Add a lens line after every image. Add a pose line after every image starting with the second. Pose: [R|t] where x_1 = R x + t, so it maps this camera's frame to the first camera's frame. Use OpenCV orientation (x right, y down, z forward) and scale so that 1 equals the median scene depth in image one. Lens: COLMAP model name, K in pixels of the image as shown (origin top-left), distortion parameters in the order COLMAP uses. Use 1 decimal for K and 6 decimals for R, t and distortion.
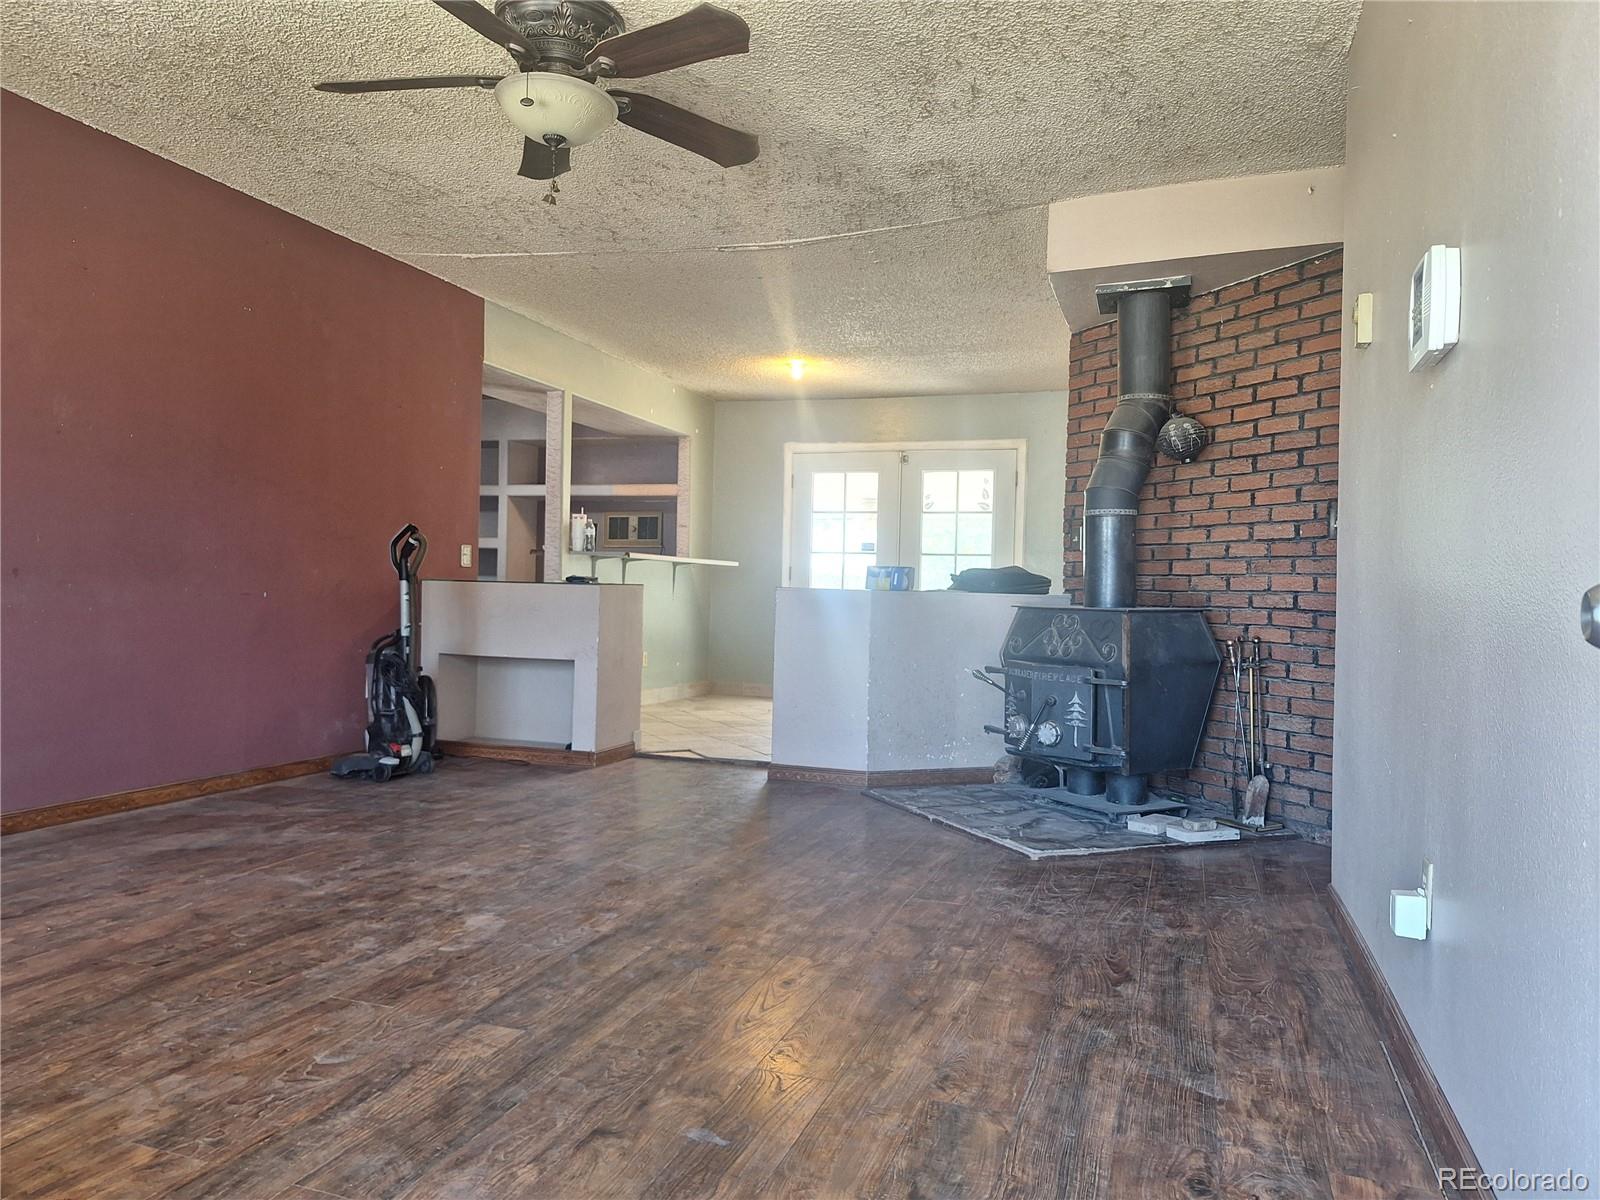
lens RADIAL K [[1114.6, 0, 790.4], [0, 1114.6, 593.1], [0, 0, 1]] dist [0.139263, -0.169271]
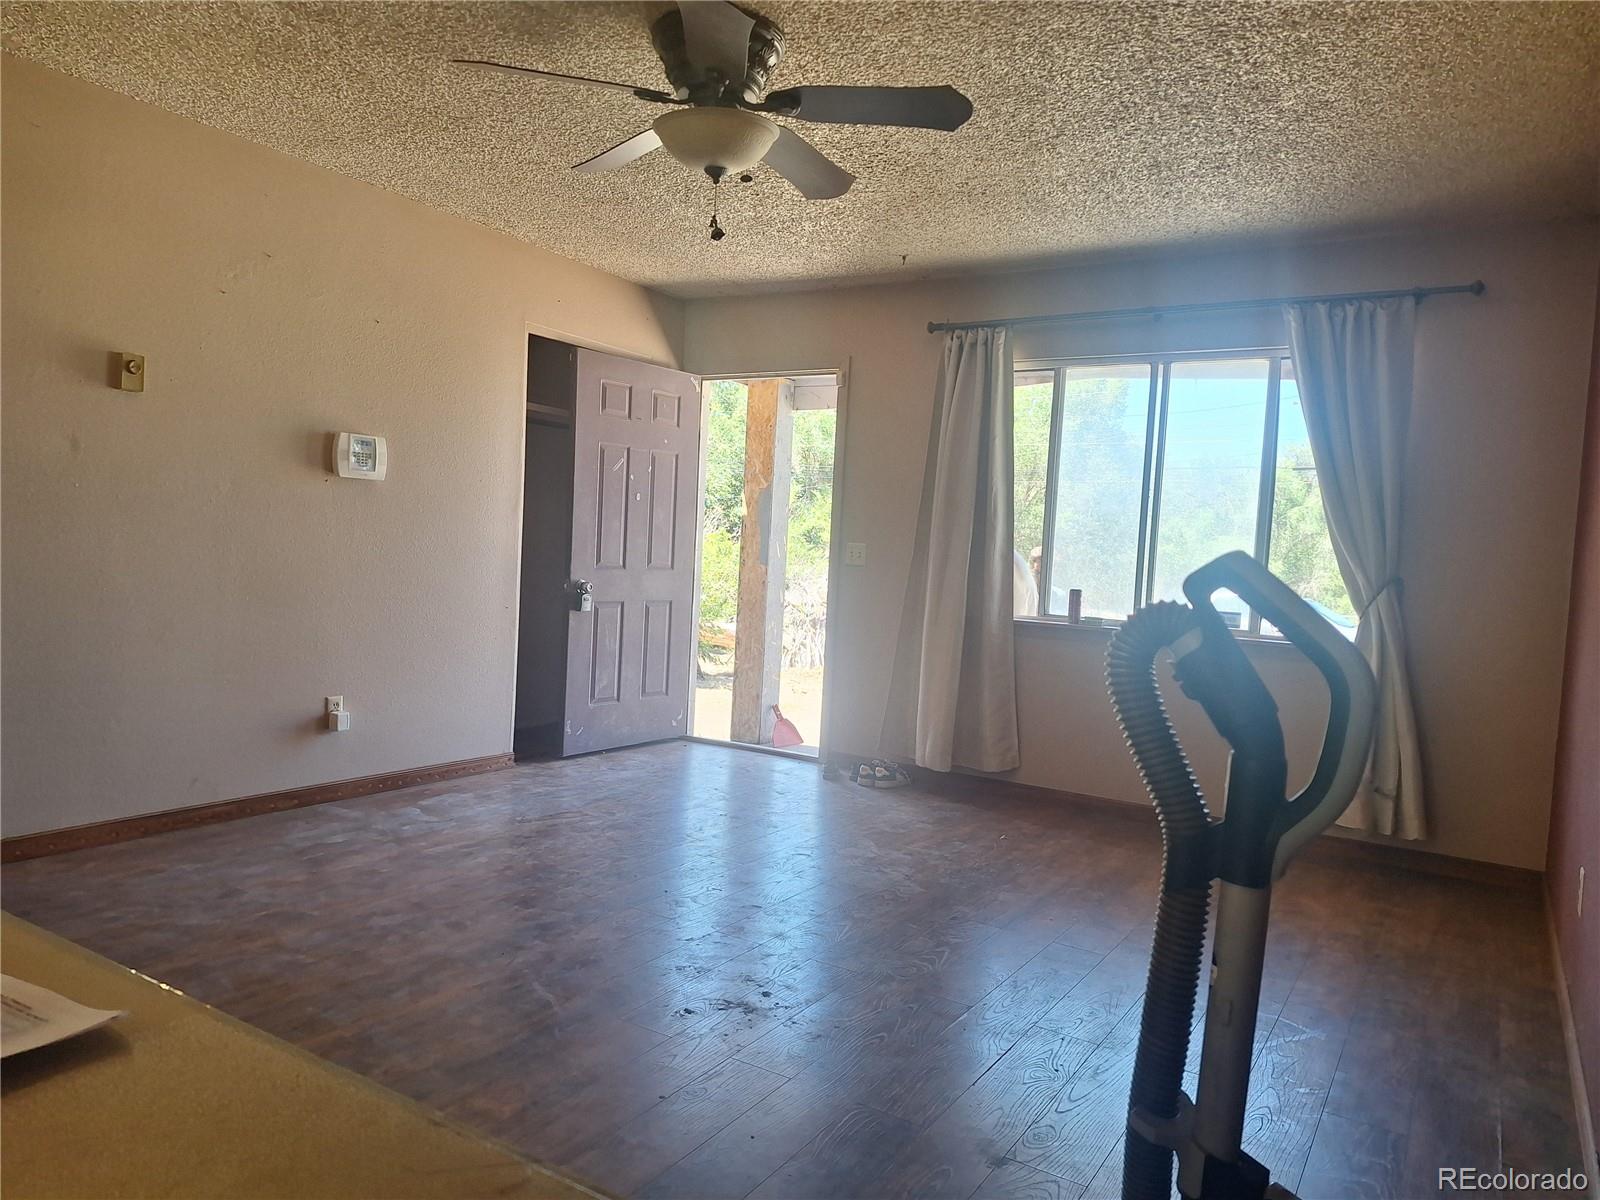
lens RADIAL K [[1114.6, 0, 790.4], [0, 1114.6, 593.1], [0, 0, 1]] dist [0.139263, -0.169271]
pose [[-0.974911, -0.087685, 0.204598, -0.530360], [-0.080460, 0.995813, 0.043385, -0.099463], [-0.207546, 0.025835, -0.977884, 2.076515]]
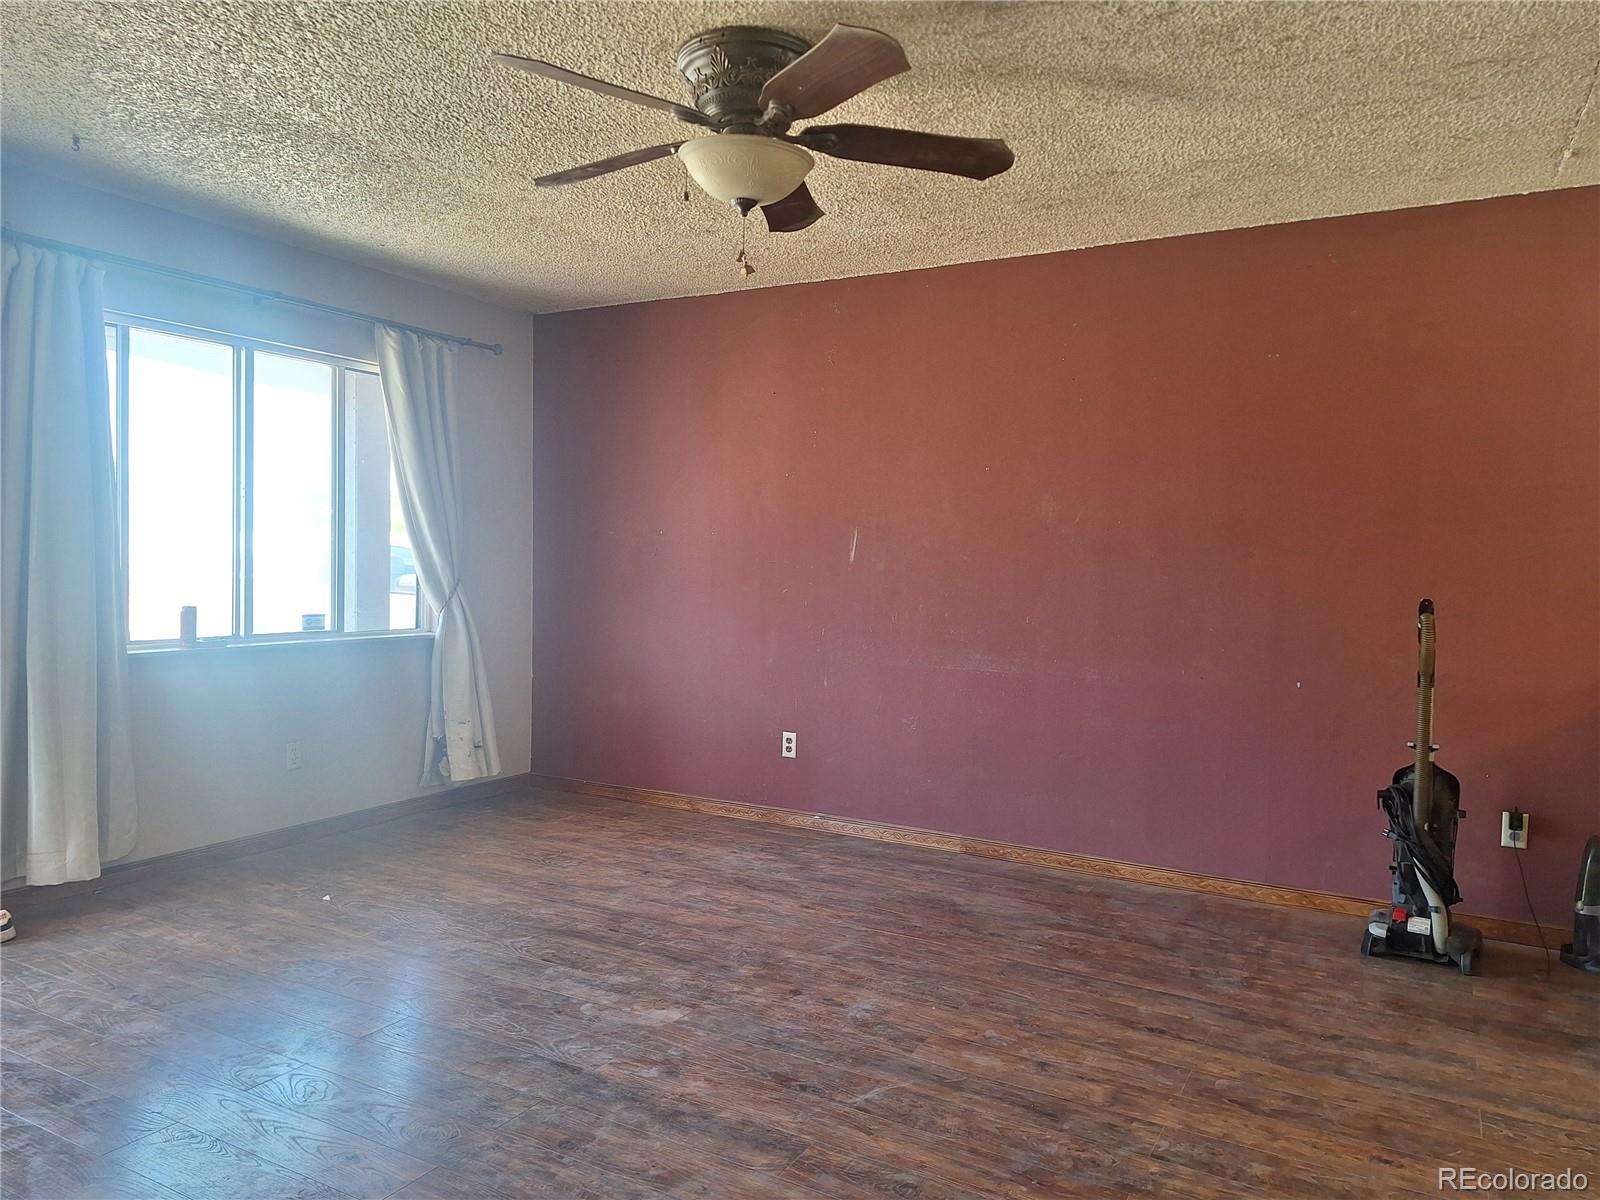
lens RADIAL K [[1114.6, 0, 790.4], [0, 1114.6, 593.1], [0, 0, 1]] dist [0.139263, -0.169271]
pose [[-0.183842, 0.006457, -0.982935, 0.723496], [-0.017666, 0.999795, 0.009872, -0.110706], [0.982797, 0.019179, -0.183690, 1.293060]]
